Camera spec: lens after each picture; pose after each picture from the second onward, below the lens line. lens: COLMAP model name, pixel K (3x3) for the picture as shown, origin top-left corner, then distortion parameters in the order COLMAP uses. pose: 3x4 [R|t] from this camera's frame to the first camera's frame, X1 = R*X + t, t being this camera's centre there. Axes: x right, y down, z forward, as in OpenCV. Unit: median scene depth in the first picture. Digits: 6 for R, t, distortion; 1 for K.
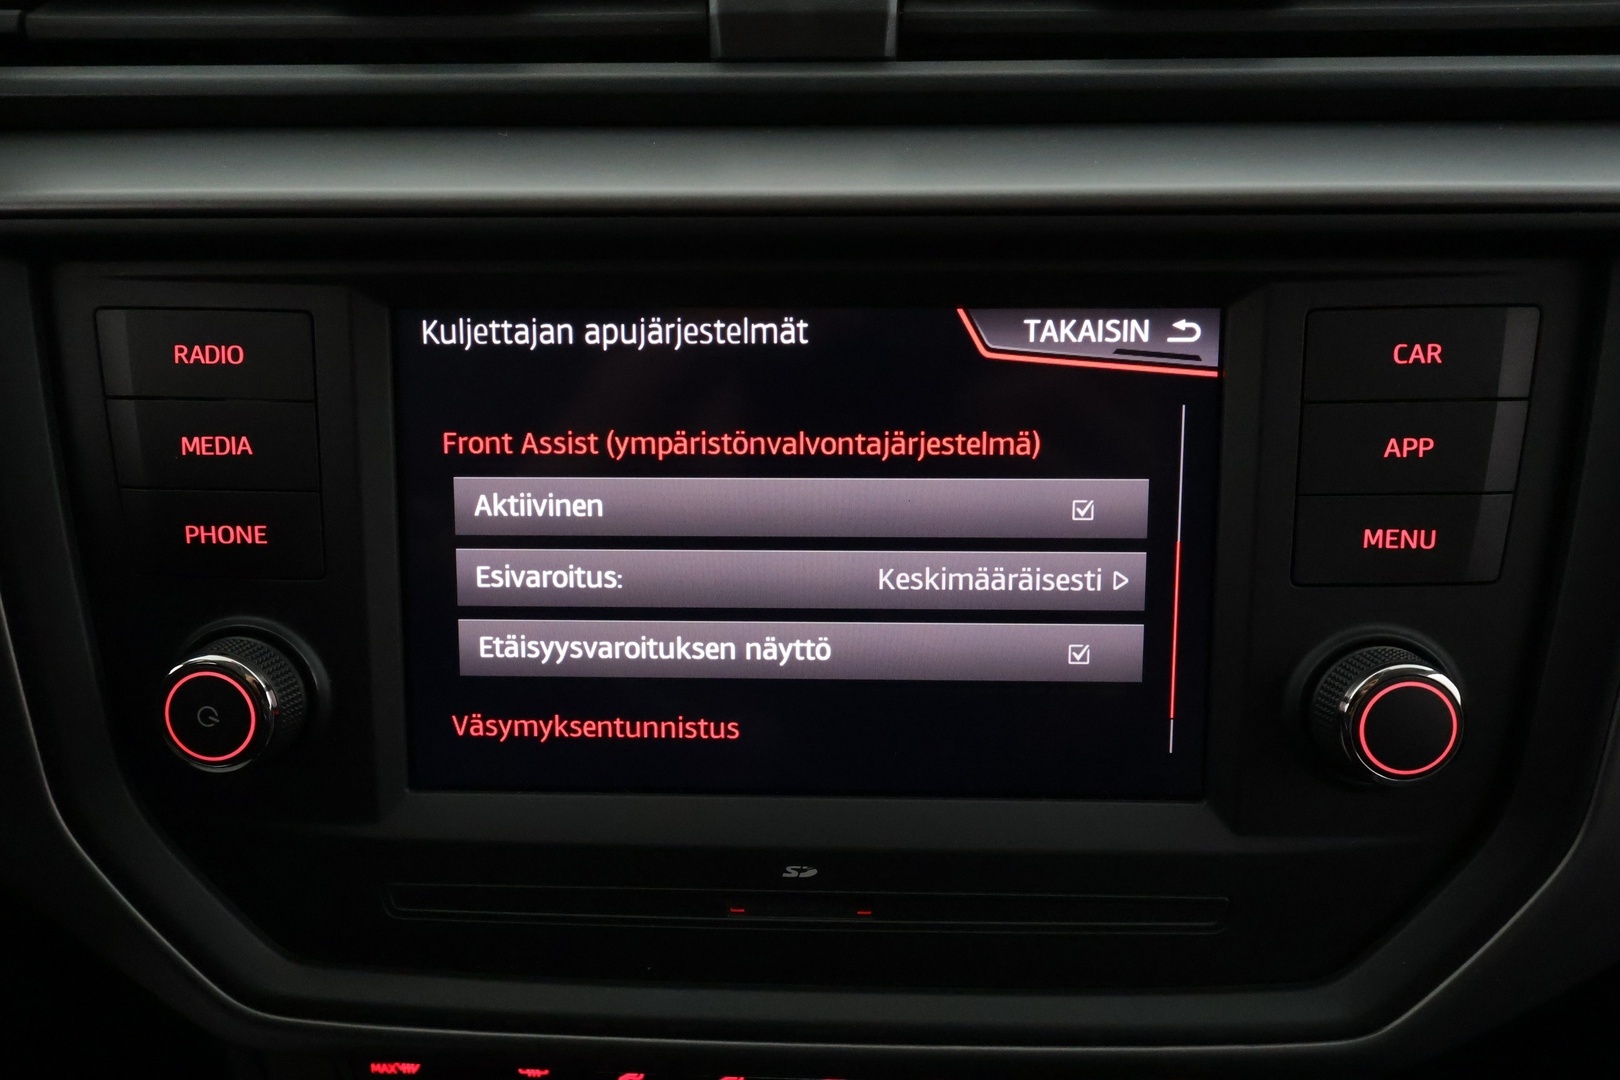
lens RADIAL K [[1081.5, 0, 810.4], [0, 1081.5, 546.6], [0, 0, 1]] dist [0.002530, -0.001940]
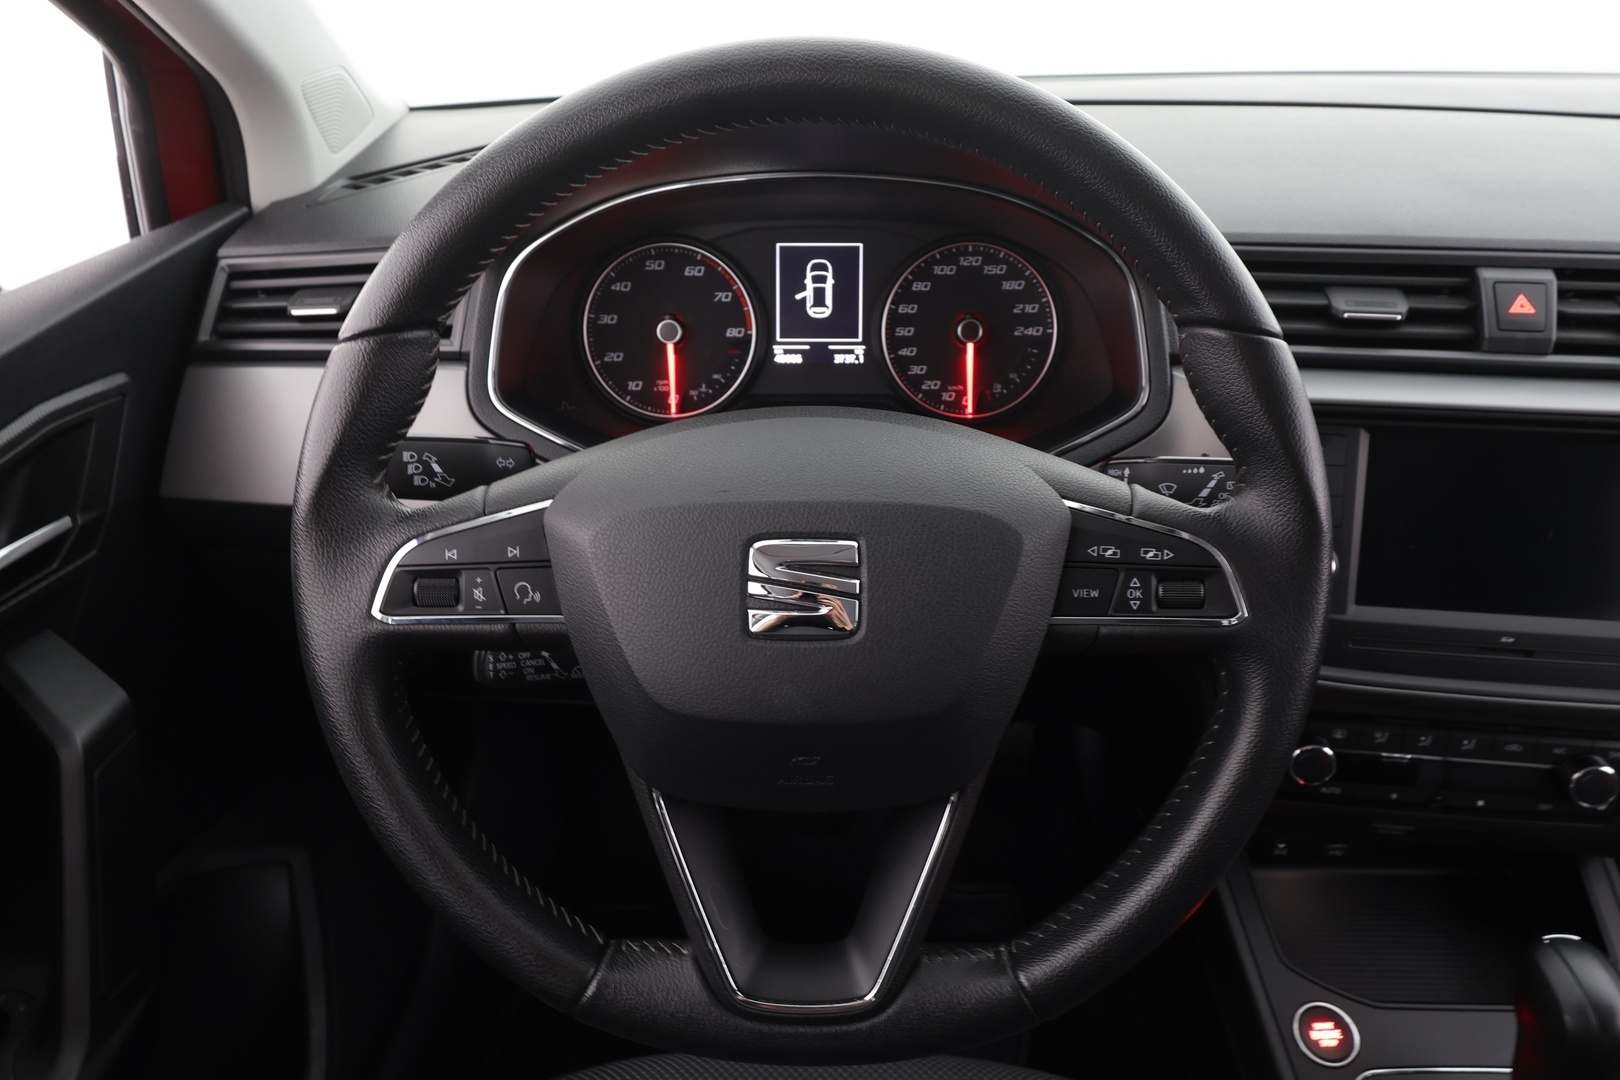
lens RADIAL K [[1081.5, 0, 811.3], [0, 1081.5, 544.9], [0, 0, 1]] dist [0.002530, -0.001940]
pose [[0.996678, 0.053187, -0.061678, -1.704575], [-0.055612, 0.997718, -0.038280, 0.270204], [0.059501, 0.041583, 0.997362, -1.973180]]
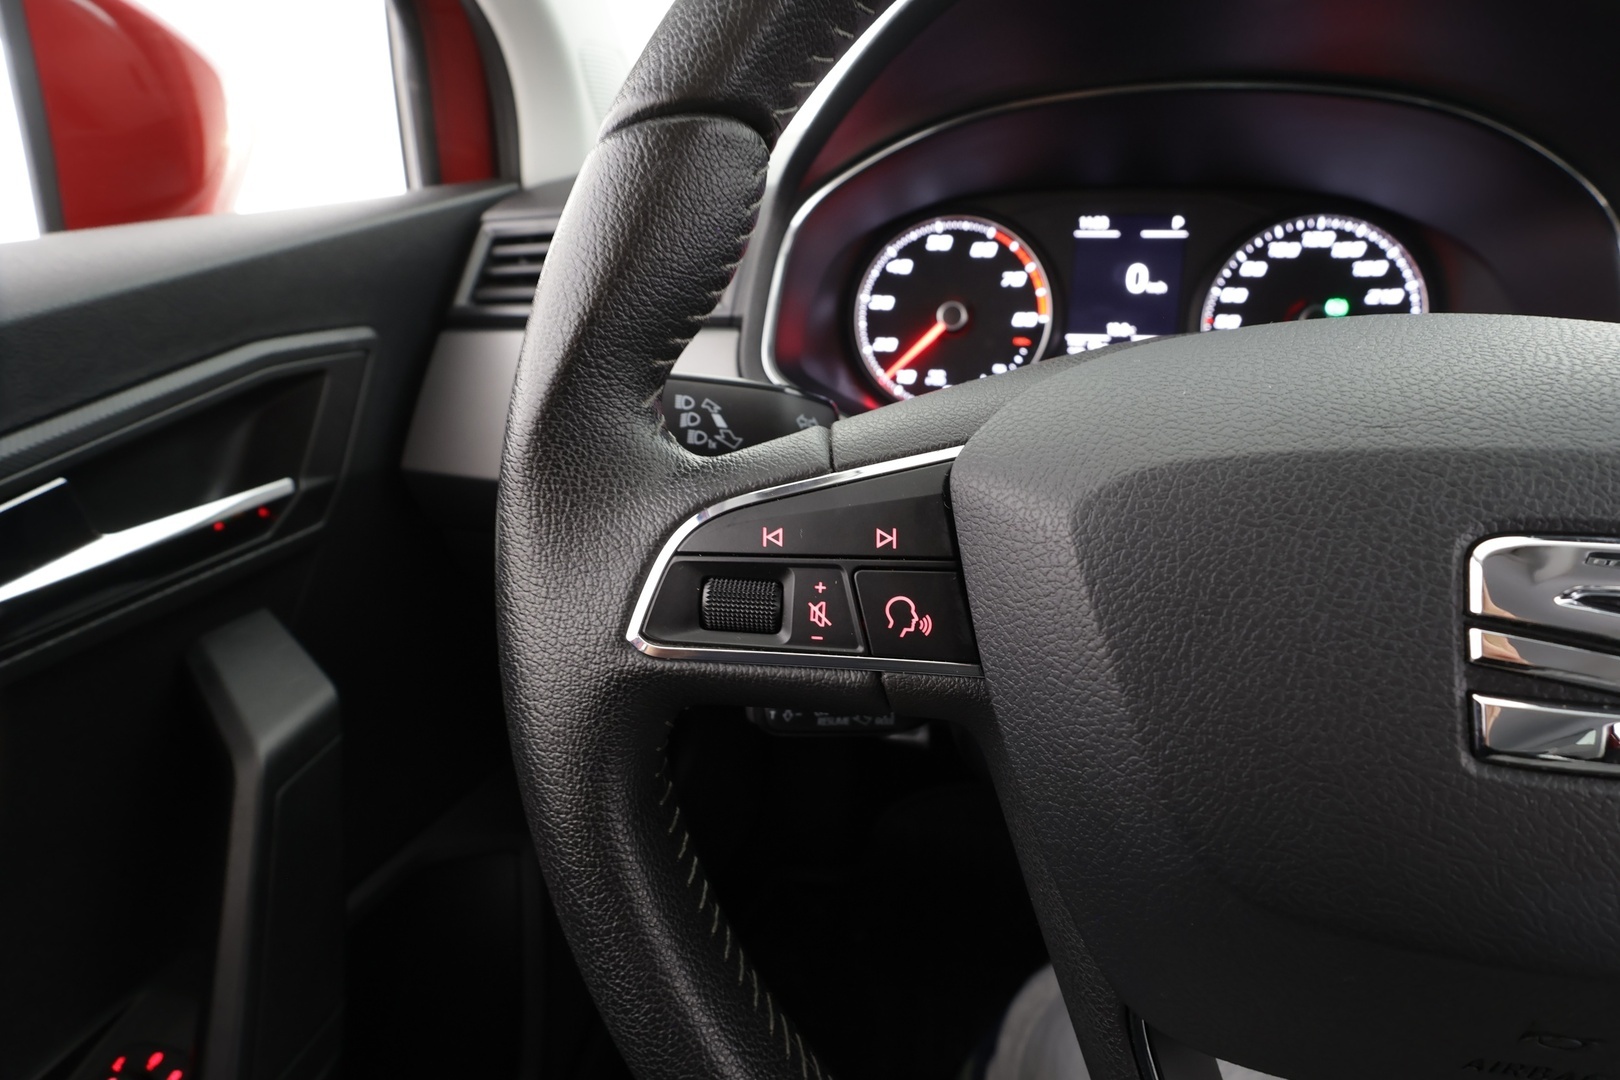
lens RADIAL K [[742.2, 0, 816.6], [0, 742.2, 547.0], [0, 0, 1]] dist [-0.005088, 0.001108]
pose [[0.978276, 0.105597, -0.178396, -2.332859], [-0.116261, 0.991940, -0.050388, 0.291465], [0.171638, 0.070034, 0.982668, -0.701744]]
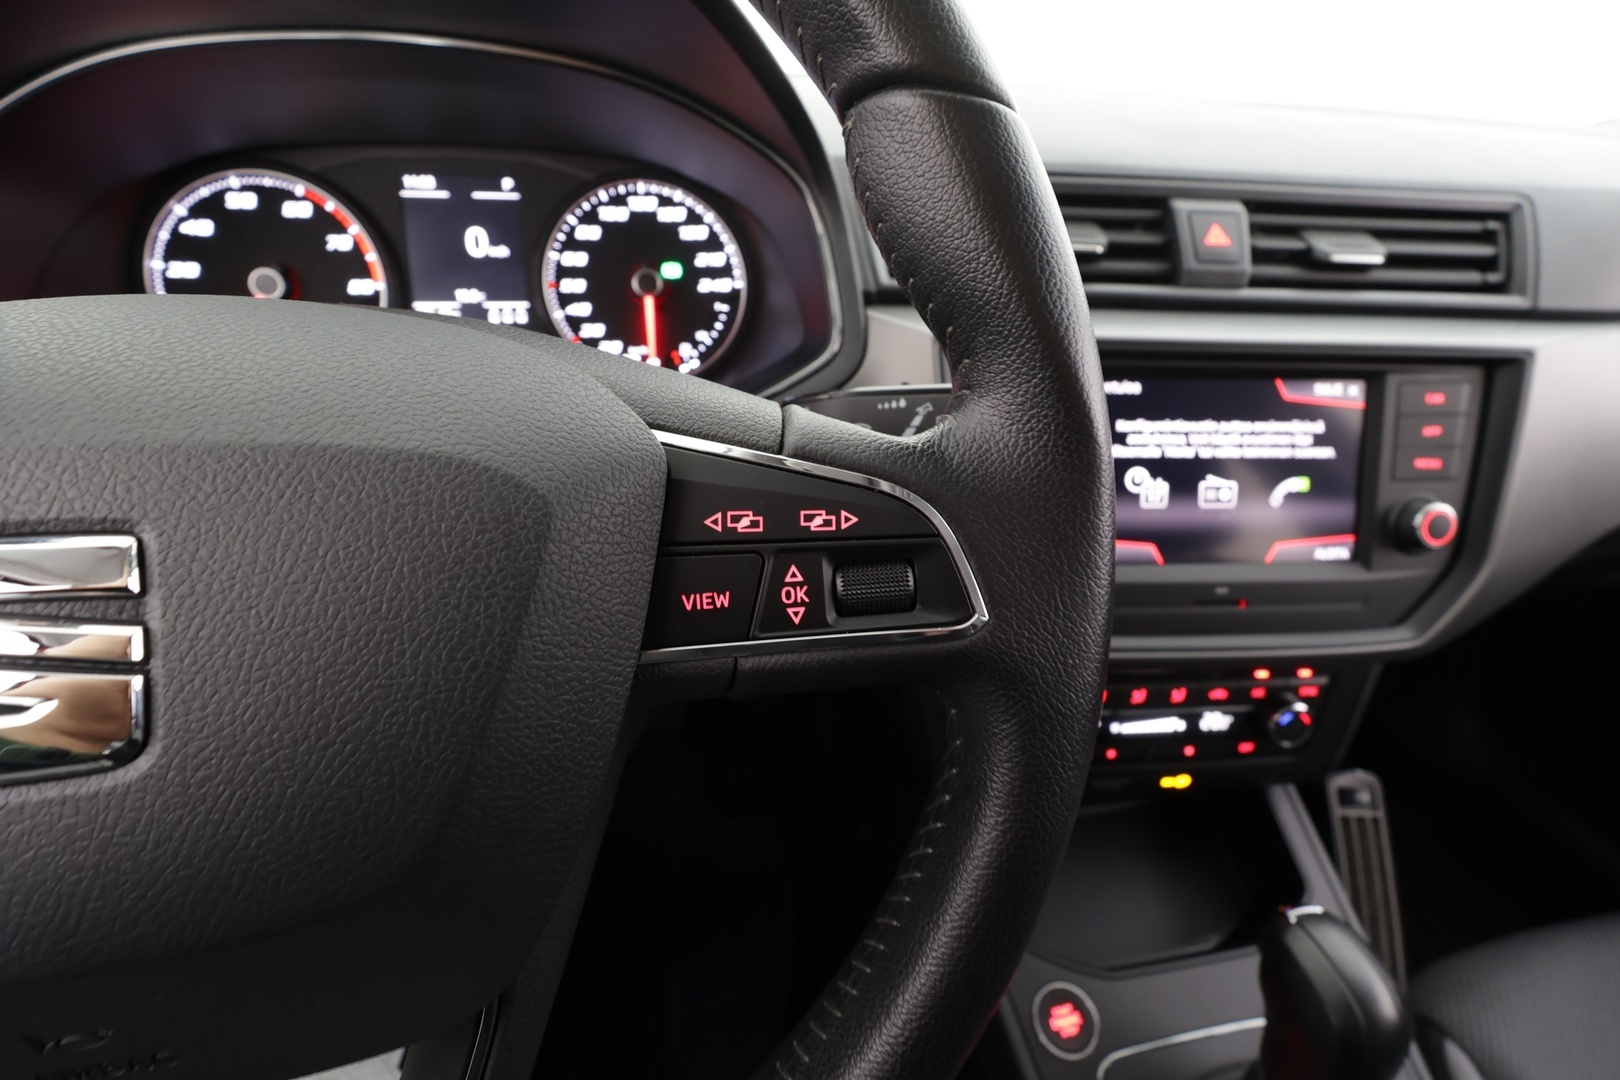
lens RADIAL K [[742.2, 0, 813.9], [0, 742.2, 548.1], [0, 0, 1]] dist [-0.005088, 0.001108]
pose [[0.988929, -0.014029, 0.147725, -1.312056], [0.016583, 0.999733, -0.016070, 0.214433], [-0.147460, 0.018342, 0.988898, -0.668295]]
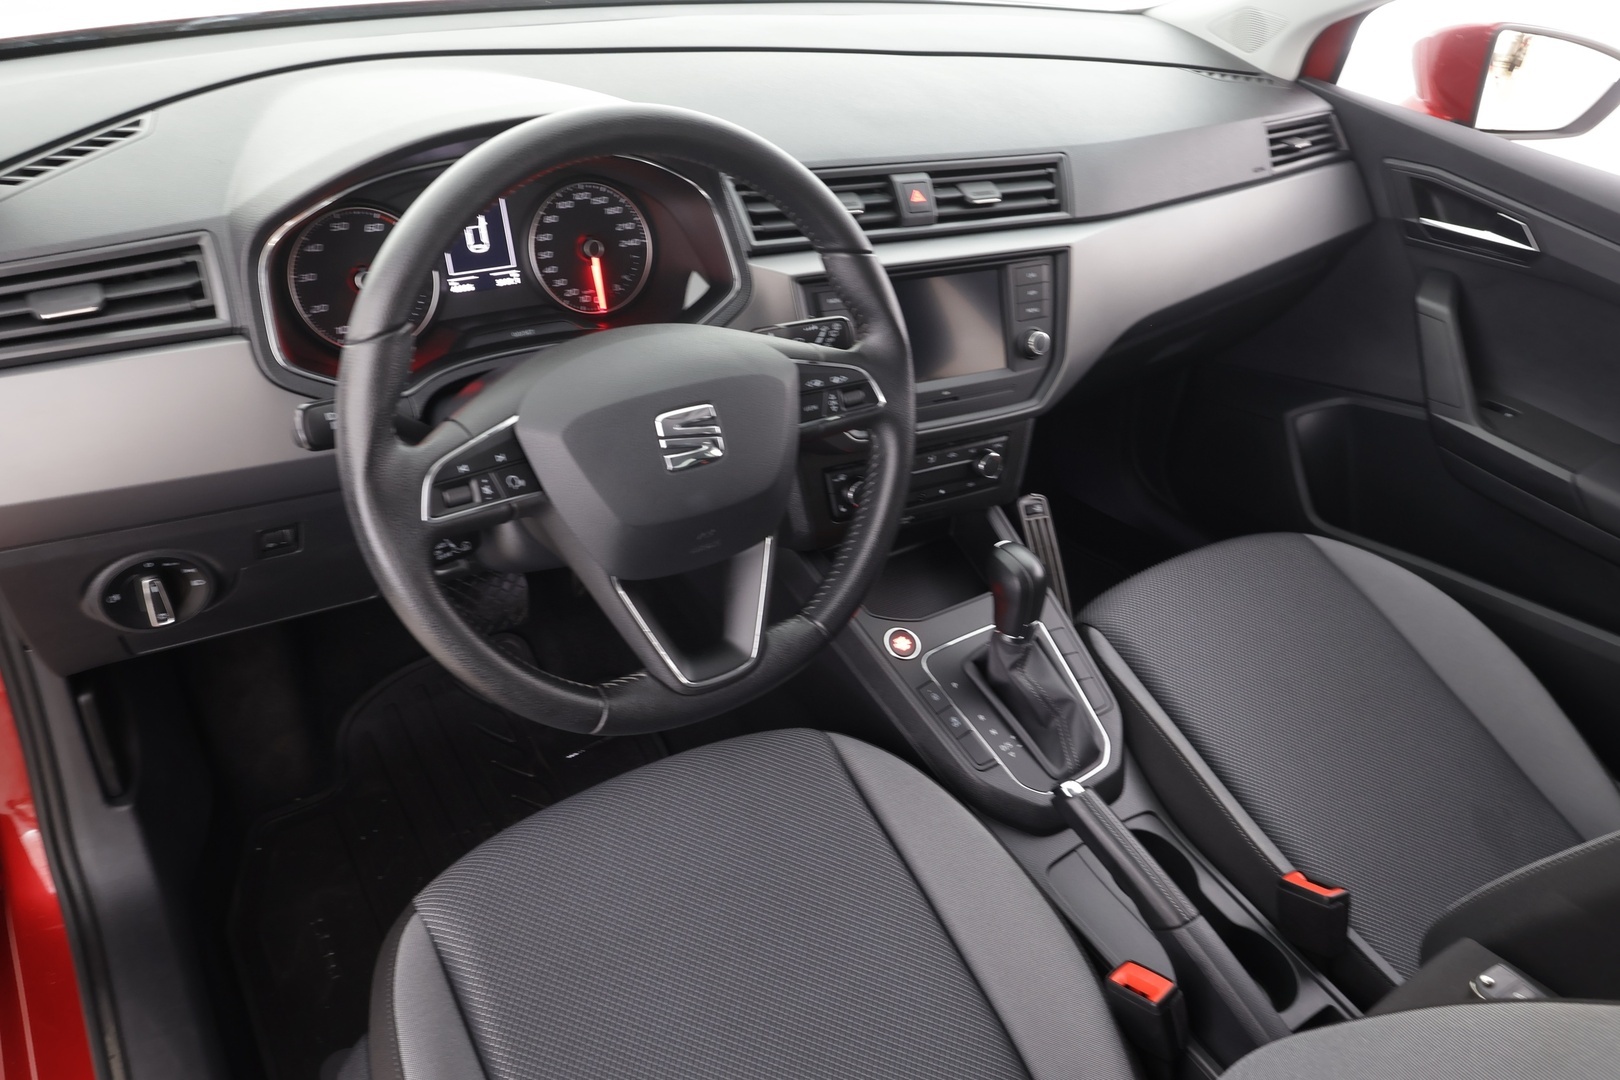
lens RADIAL K [[1152.0, 0, 813.3], [0, 1152.0, 543.7], [0, 0, 1]] dist [0.004008, -0.001465]
pose [[0.845888, -0.211350, 0.489698, -3.329185], [0.171517, 0.977160, 0.125462, 0.214908], [-0.505029, -0.022135, 0.862818, -3.316703]]
